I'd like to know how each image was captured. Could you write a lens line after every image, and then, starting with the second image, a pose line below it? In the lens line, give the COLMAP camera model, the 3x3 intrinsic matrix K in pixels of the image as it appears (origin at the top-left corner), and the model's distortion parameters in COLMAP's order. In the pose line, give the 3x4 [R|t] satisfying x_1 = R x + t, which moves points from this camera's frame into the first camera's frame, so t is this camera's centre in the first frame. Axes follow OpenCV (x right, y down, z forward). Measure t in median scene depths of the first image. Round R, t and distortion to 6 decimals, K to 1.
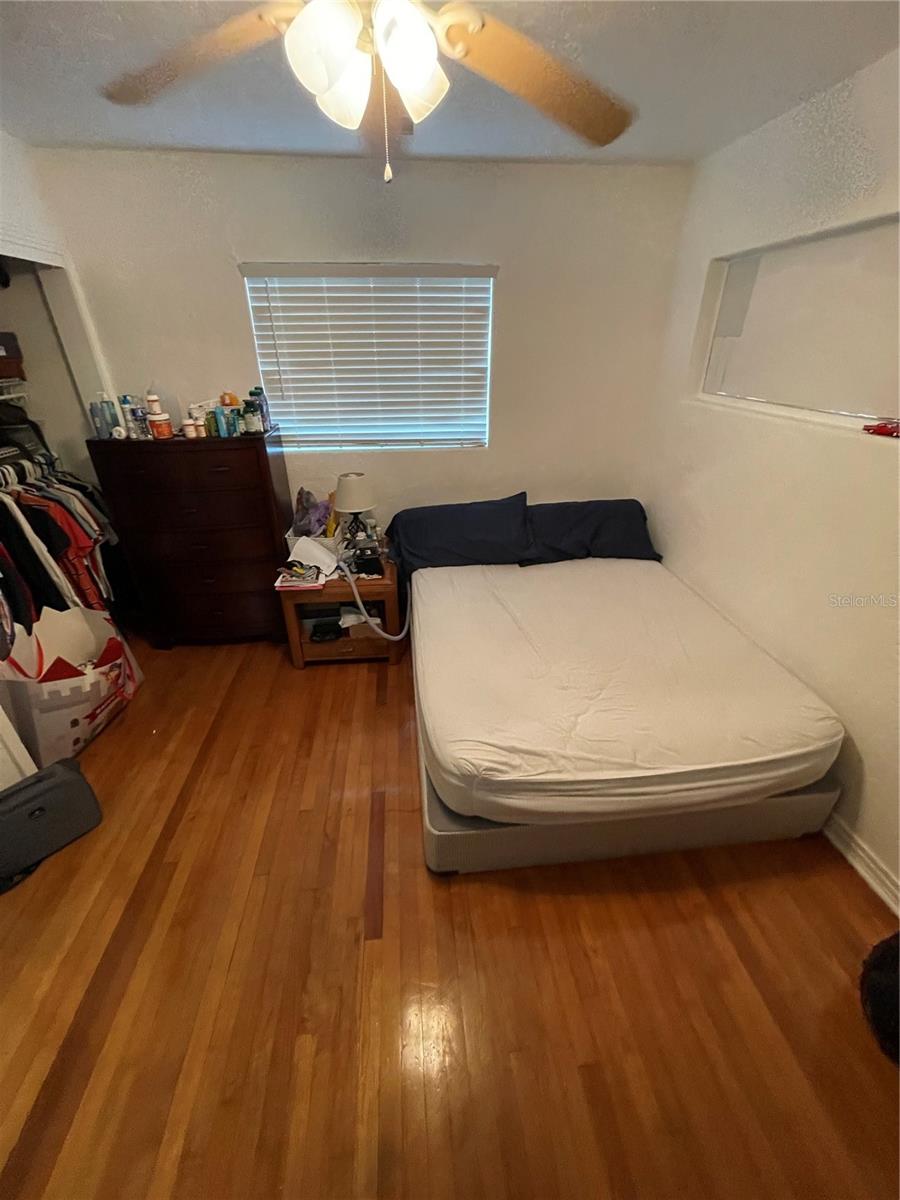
lens RADIAL K [[481.1, 0, 445.9], [0, 481.1, 596.7], [0, 0, 1]] dist [-0.002394, 0.000032]
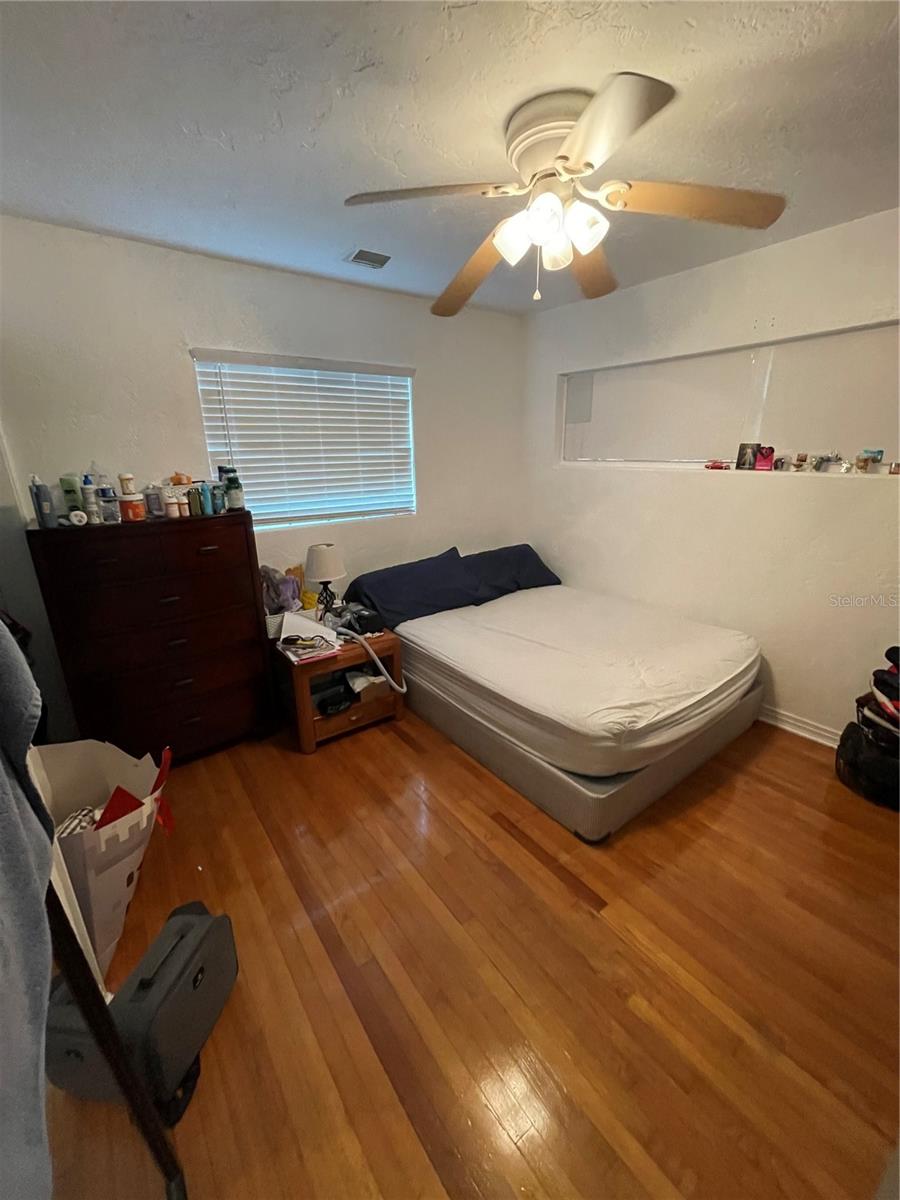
lens RADIAL K [[481.1, 0, 445.9], [0, 481.1, 596.7], [0, 0, 1]] dist [-0.002394, 0.000032]
pose [[0.858672, -0.159818, 0.486971, -0.518721], [0.249612, 0.960244, -0.124998, 0.046659], [-0.447634, 0.228886, 0.864428, 0.030291]]
